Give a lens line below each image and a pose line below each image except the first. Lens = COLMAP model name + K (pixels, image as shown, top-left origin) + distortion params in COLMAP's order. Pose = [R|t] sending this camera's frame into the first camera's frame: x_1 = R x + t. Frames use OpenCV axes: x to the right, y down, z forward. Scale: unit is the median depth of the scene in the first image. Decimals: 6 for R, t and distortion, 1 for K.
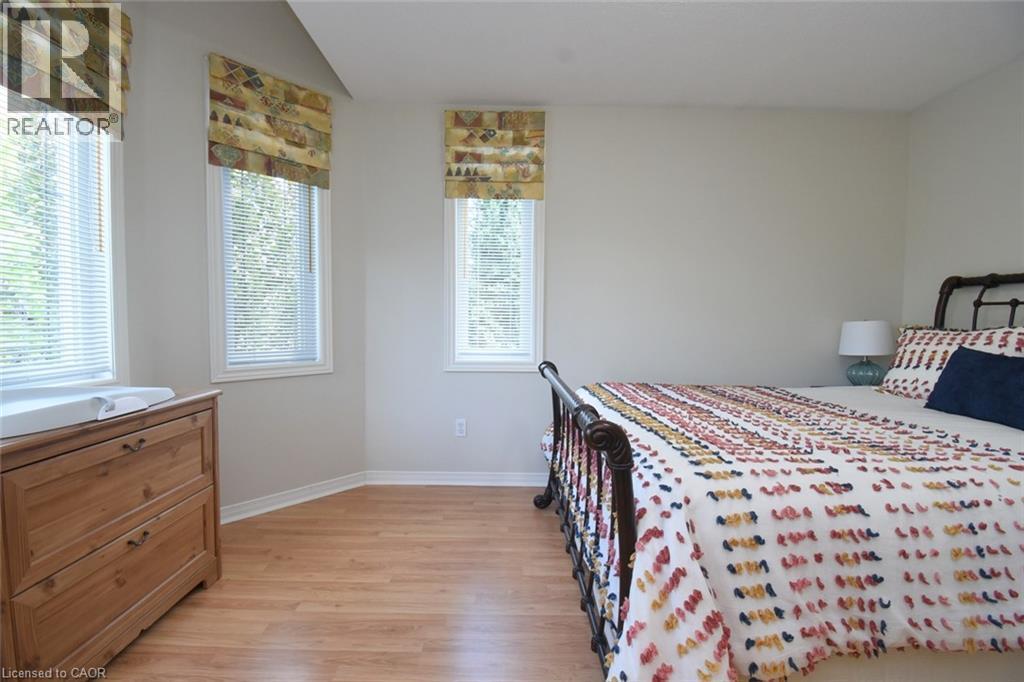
lens RADIAL K [[447.5, 0, 500.4], [0, 447.5, 342.1], [0, 0, 1]] dist [0.013929, -0.020925]
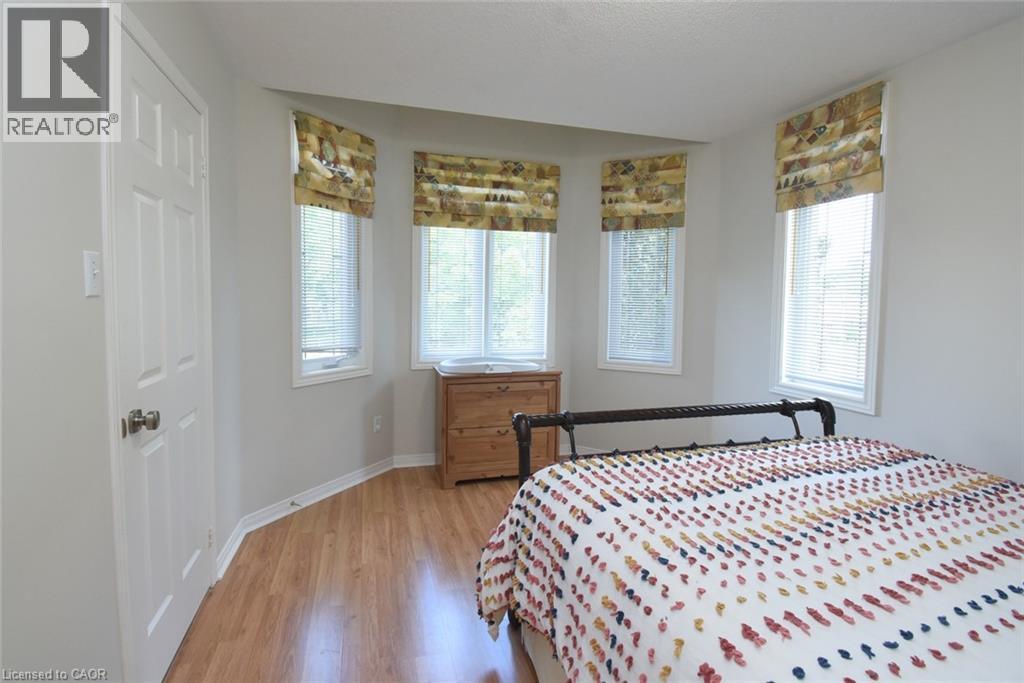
lens RADIAL K [[479.1, 0, 513.8], [0, 479.1, 324.1], [0, 0, 1]] dist [0.001054, -0.014278]
pose [[0.291697, 0.042416, -0.955570, 0.723083], [-0.059822, 0.997870, 0.026032, -0.075795], [0.954638, 0.049570, 0.293613, 0.170354]]
